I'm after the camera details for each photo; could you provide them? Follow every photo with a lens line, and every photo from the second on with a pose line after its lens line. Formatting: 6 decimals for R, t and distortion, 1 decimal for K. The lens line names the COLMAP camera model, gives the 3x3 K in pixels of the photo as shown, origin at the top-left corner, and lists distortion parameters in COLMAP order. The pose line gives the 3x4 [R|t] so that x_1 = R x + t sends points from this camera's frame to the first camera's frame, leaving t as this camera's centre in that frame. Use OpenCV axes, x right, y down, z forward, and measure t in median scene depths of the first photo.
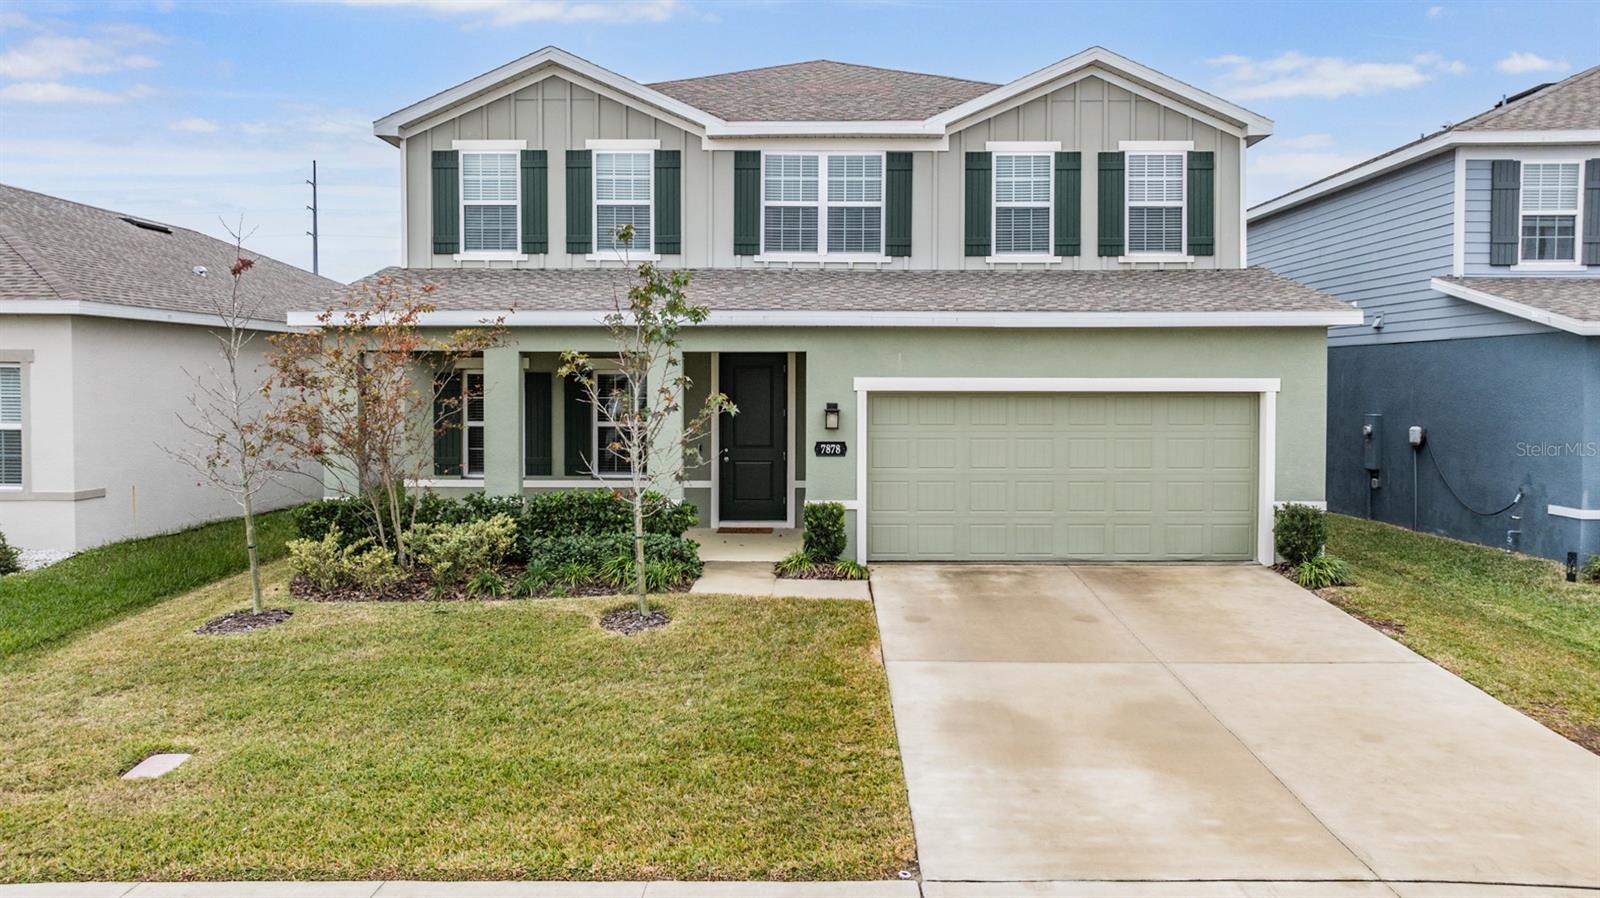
lens RADIAL K [[1122.8, 0, 809.5], [0, 1122.8, 428.7], [0, 0, 1]] dist [-0.019043, 0.001275]
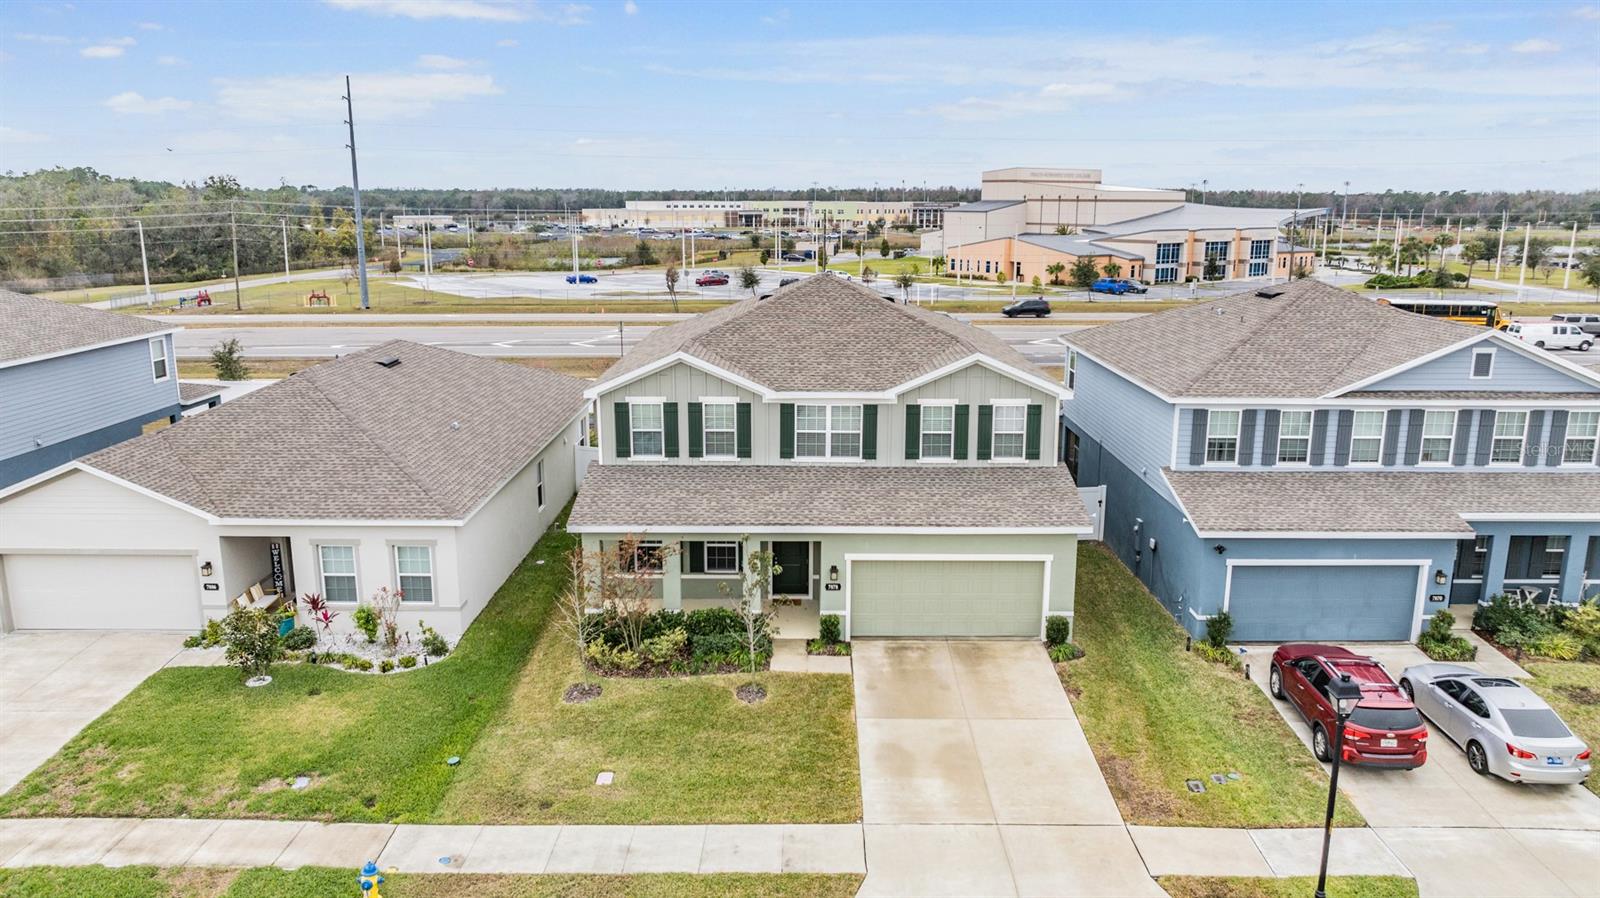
lens RADIAL K [[1122.8, 0, 807.8], [0, 1122.8, 446.2], [0, 0, 1]] dist [-0.019043, 0.001275]
pose [[0.999967, 0.000037, 0.008167, -0.037396], [-0.001504, 0.983722, 0.179689, -0.512073], [-0.008028, -0.179695, 0.983690, -0.822146]]
